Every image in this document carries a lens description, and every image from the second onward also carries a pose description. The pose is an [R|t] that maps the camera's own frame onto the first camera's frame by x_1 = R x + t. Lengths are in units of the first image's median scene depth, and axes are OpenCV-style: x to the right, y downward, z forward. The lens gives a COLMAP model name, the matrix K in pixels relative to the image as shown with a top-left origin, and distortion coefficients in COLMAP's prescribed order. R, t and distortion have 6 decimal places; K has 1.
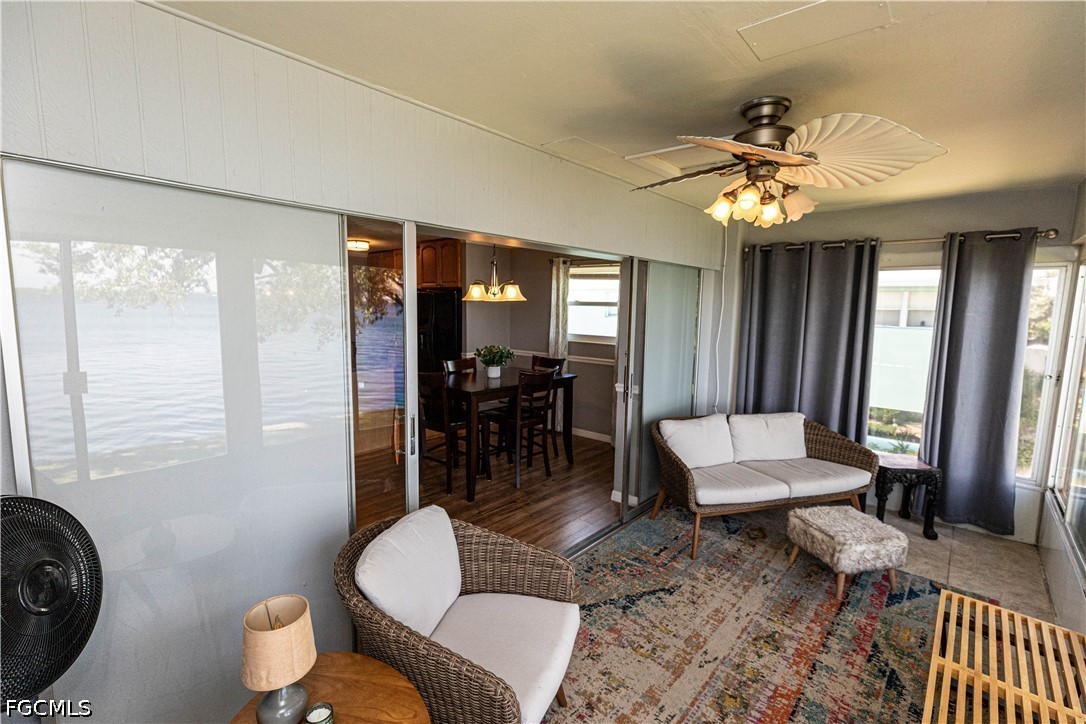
lens RADIAL K [[487.1, 0, 544.3], [0, 487.1, 366.6], [0, 0, 1]] dist [0.009568, -0.003954]
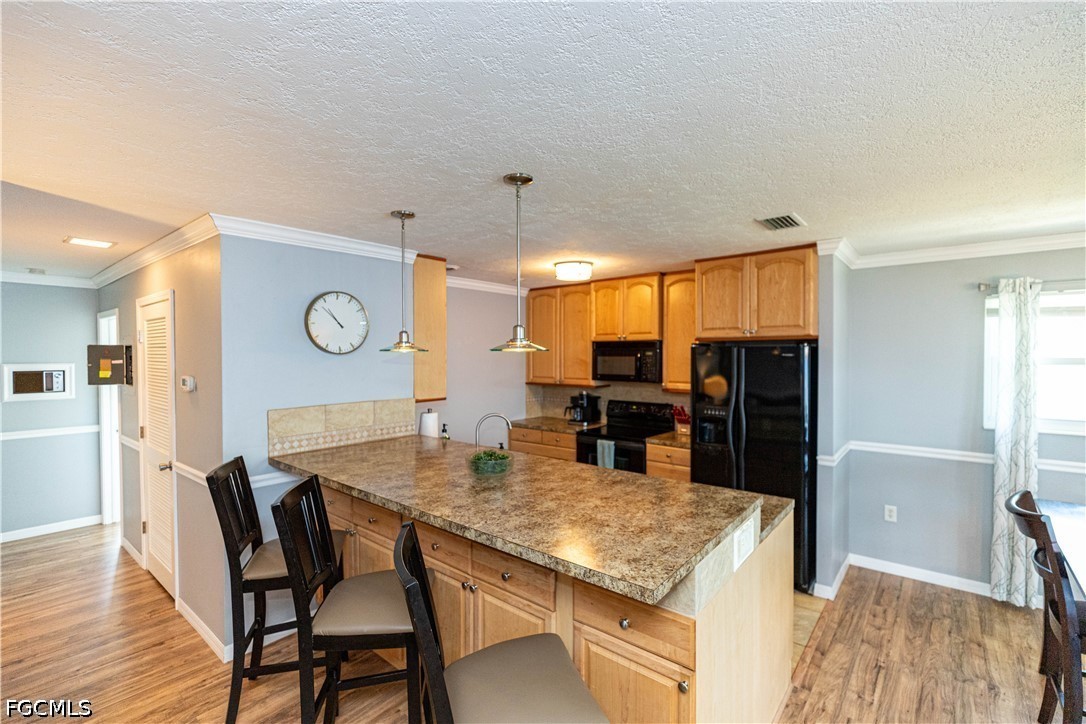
lens RADIAL K [[487.1, 0, 534.7], [0, 487.1, 360.5], [0, 0, 1]] dist [0.009568, -0.003954]
pose [[0.999487, -0.020816, 0.024335, -1.120413], [0.023460, 0.993208, -0.113961, -0.180257], [-0.021798, 0.114474, 0.993187, 1.042988]]
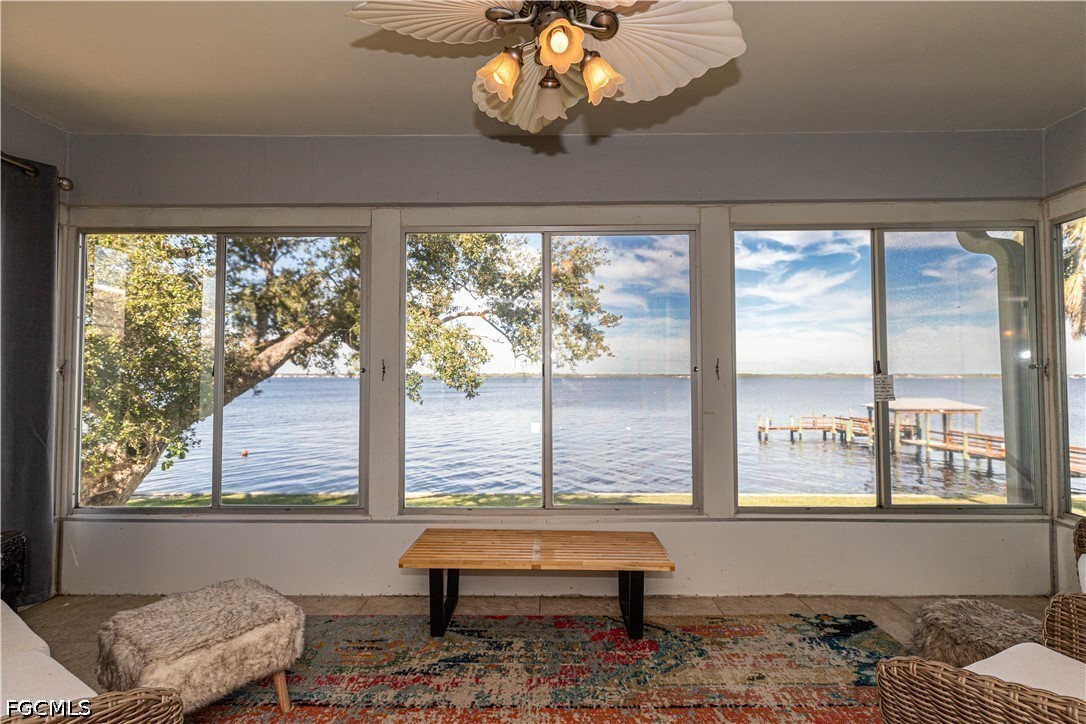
lens RADIAL K [[487.1, 0, 544.3], [0, 487.1, 362.8], [0, 0, 1]] dist [0.009568, -0.003954]
pose [[-0.647138, 0.008089, 0.762330, -0.071400], [0.089969, 0.993767, 0.065829, 0.035058], [-0.757045, 0.111187, -0.643832, 1.121955]]
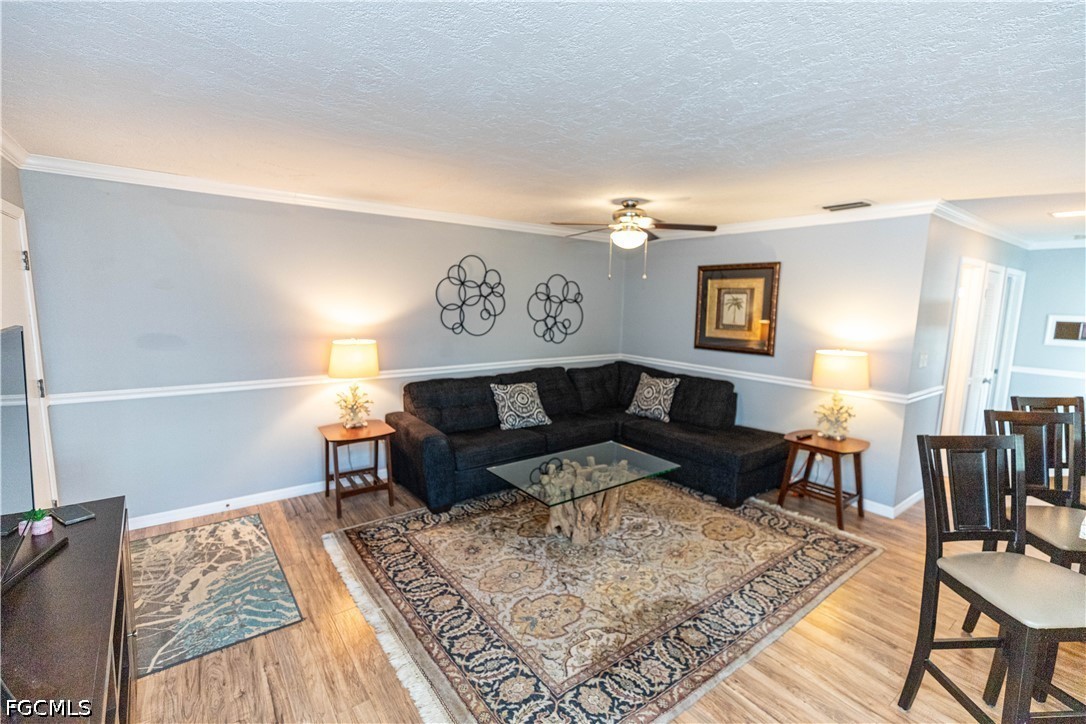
lens RADIAL K [[487.1, 0, 550.8], [0, 487.1, 362.5], [0, 0, 1]] dist [0.009568, -0.003954]
pose [[-0.196345, 0.105782, -0.974812, -0.426690], [-0.153442, 0.978601, 0.137099, -0.158980], [0.968455, 0.176496, -0.175912, 1.060848]]
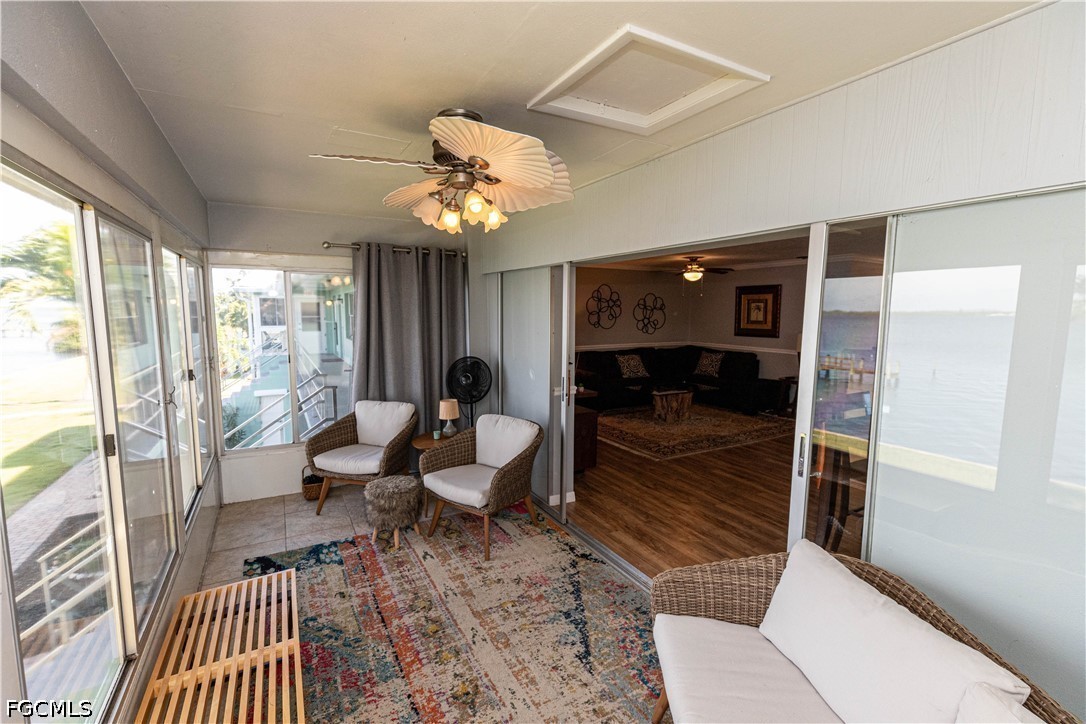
lens RADIAL K [[487.1, 0, 544.0], [0, 487.1, 359.0], [0, 0, 1]] dist [0.009568, -0.003954]
pose [[-0.337216, 0.076548, -0.938310, 1.034403], [-0.134277, 0.982588, 0.128418, -0.130117], [0.931802, 0.169298, -0.321065, 1.147695]]
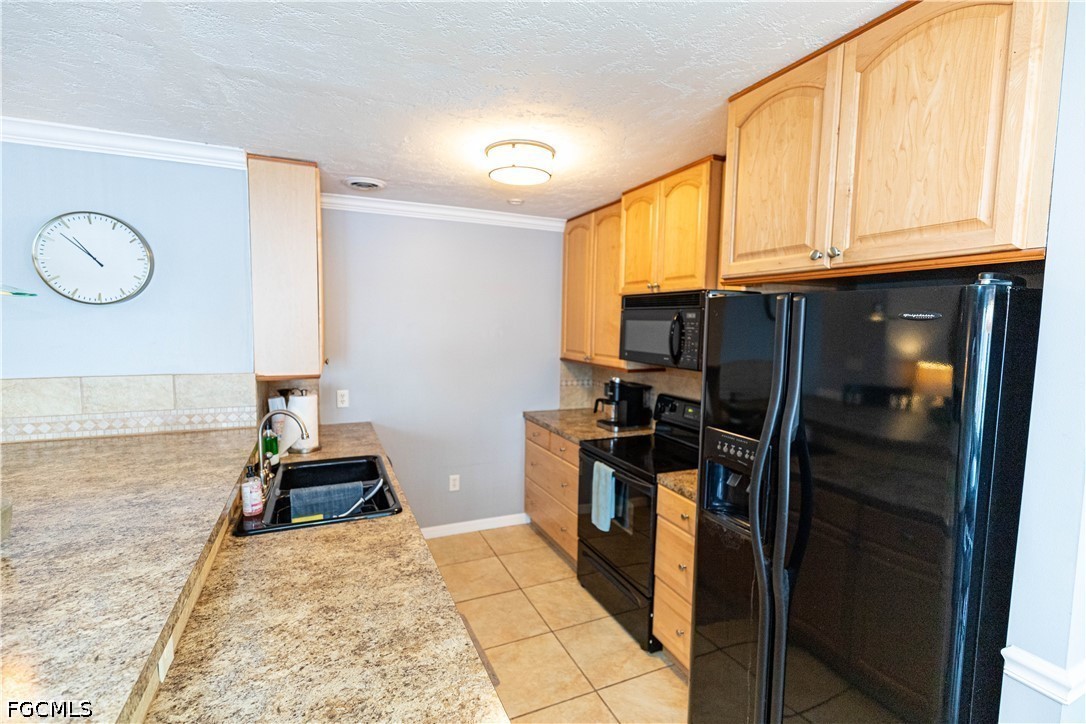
lens RADIAL K [[487.1, 0, 549.0], [0, 487.1, 360.7], [0, 0, 1]] dist [0.009568, -0.003954]
pose [[0.910615, 0.030681, -0.412116, -0.558033], [-0.053073, 0.997665, -0.042997, -0.250294], [0.409834, 0.061026, 0.910116, 1.771420]]
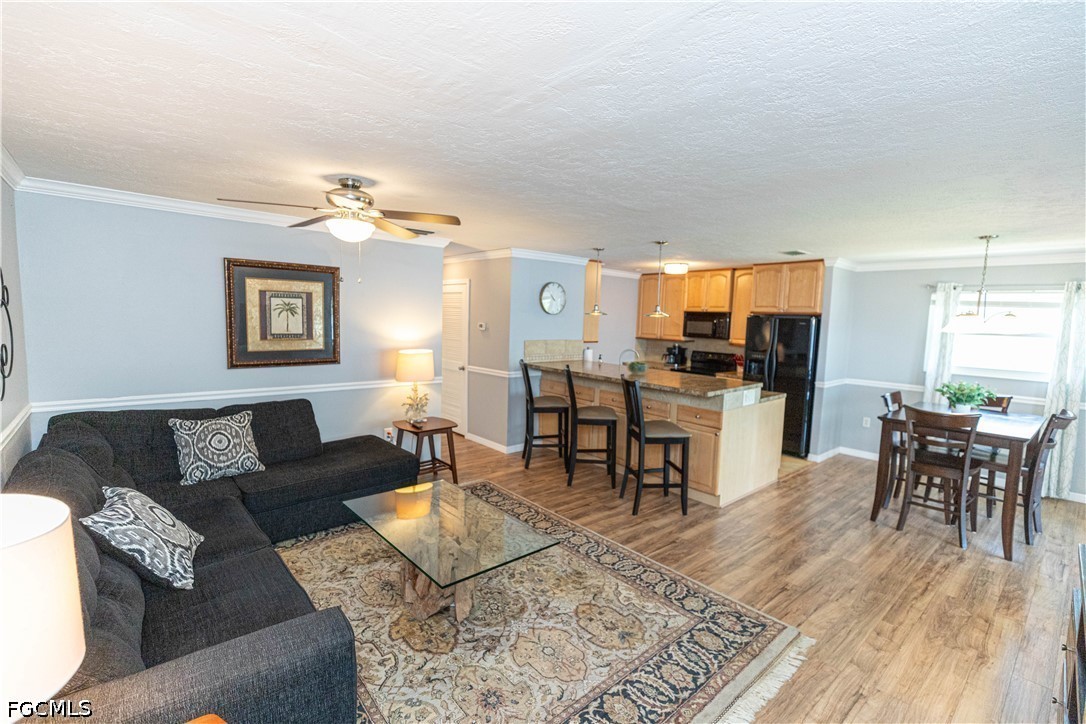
lens RADIAL K [[487.1, 0, 536.0], [0, 487.1, 363.2], [0, 0, 1]] dist [0.009568, -0.003954]
pose [[0.991022, 0.026599, -0.131023, -1.326108], [-0.031398, 0.998904, -0.034702, -0.033607], [0.129956, 0.038504, 0.990772, -0.023498]]
